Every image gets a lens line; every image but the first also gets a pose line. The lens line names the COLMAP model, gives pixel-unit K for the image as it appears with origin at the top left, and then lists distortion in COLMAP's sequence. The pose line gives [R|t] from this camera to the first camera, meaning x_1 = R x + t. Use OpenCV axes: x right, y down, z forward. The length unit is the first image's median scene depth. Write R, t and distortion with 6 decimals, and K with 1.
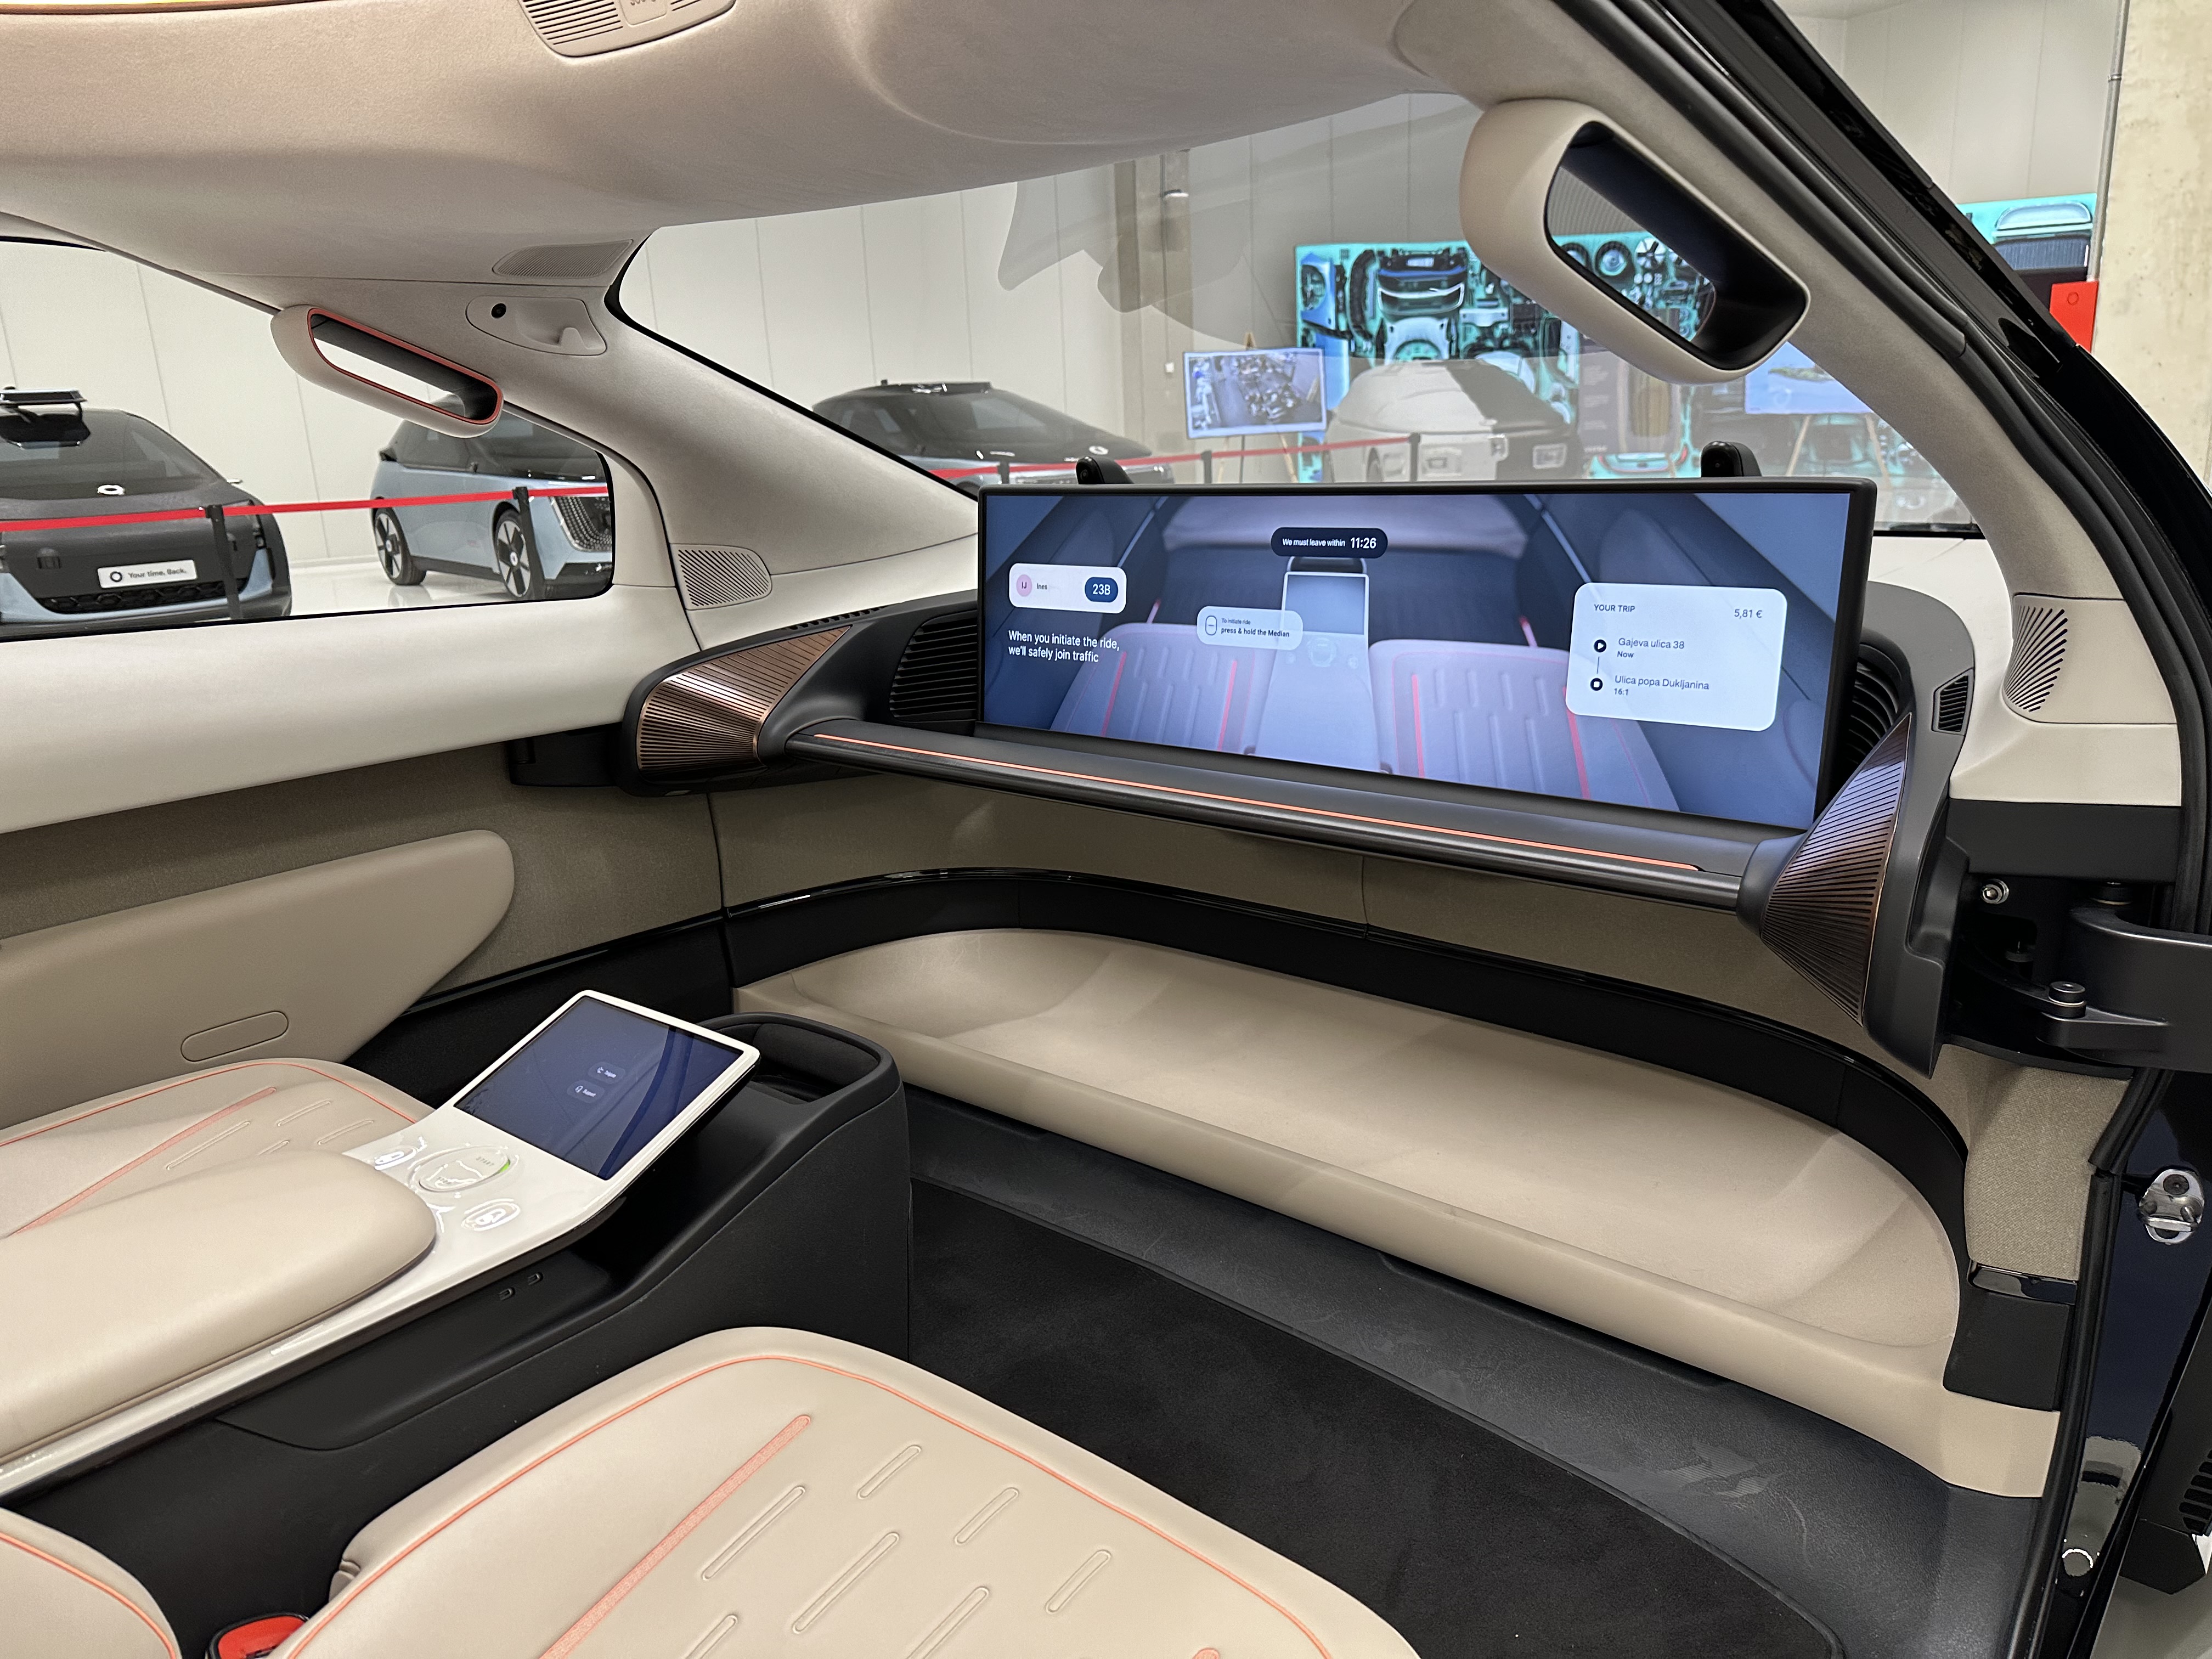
lens RADIAL K [[1596.5, 0, 1104.1], [0, 1596.5, 895.3], [0, 0, 1]] dist [-0.001101, -0.004493]
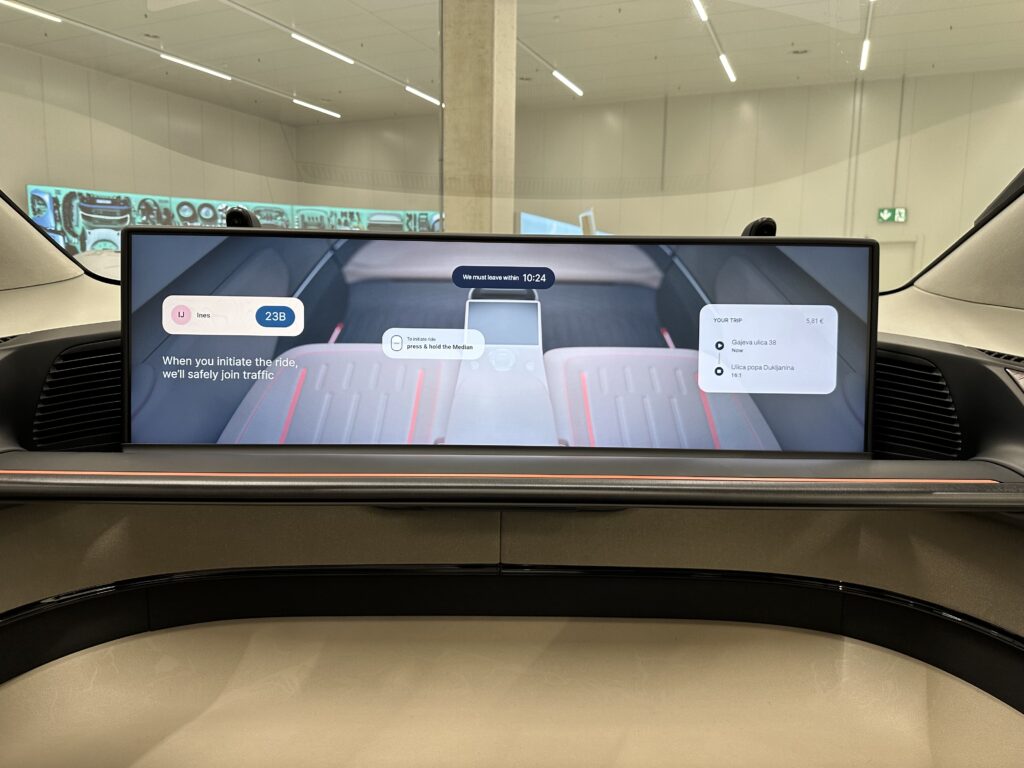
lens RADIAL K [[712.8, 0, 512.0], [0, 712.8, 384.0], [0, 0, 1]] dist [0.004722, -0.031334]
pose [[0.731097, -0.037208, 0.681258, -0.233295], [0.150398, 0.982739, -0.107727, -0.063336], [-0.665490, 0.181218, 0.724074, 0.528748]]
